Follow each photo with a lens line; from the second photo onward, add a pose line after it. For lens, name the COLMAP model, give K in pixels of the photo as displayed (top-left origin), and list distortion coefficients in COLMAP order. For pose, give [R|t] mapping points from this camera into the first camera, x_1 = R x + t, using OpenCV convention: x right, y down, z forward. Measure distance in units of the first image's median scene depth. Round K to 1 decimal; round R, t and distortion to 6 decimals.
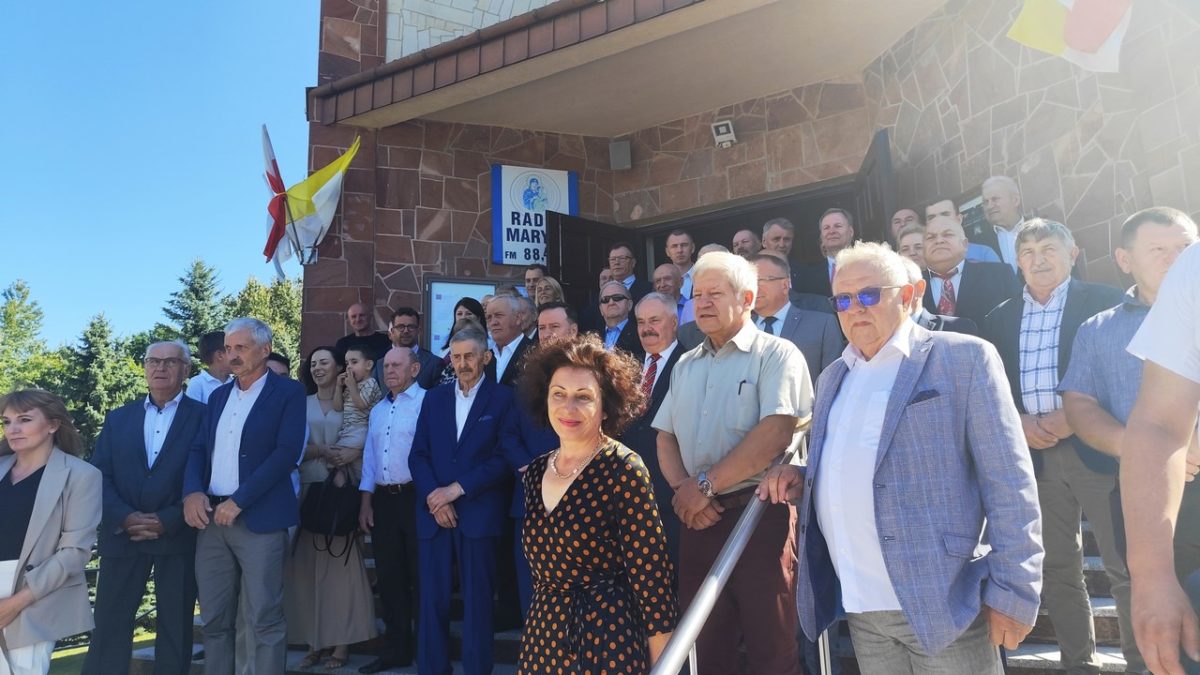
lens RADIAL K [[841.7, 0, 596.2], [0, 841.7, 332.6], [0, 0, 1]] dist [0.052760, -0.062297]
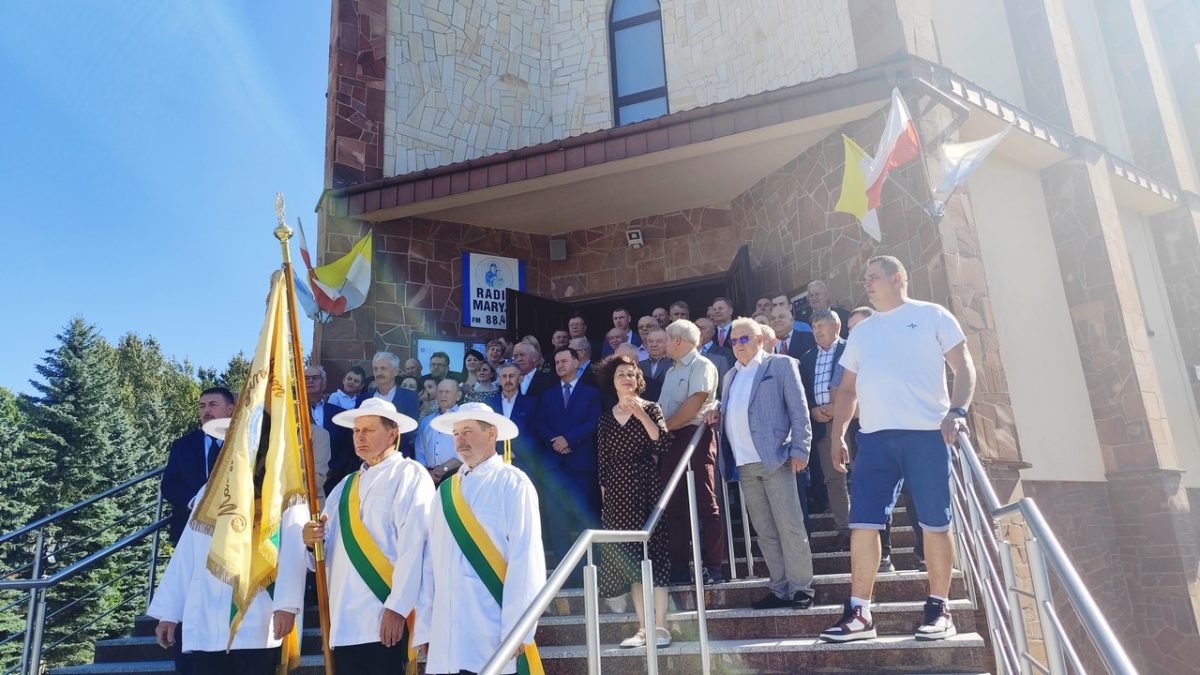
lens RADIAL K [[841.7, 0, 596.2], [0, 841.7, 332.6], [0, 0, 1]] dist [0.052760, -0.062297]
pose [[0.987012, 0.029571, 0.157904, -0.128812], [-0.015951, 0.996095, -0.086834, 0.041458], [-0.159855, 0.083188, 0.983629, -0.349178]]
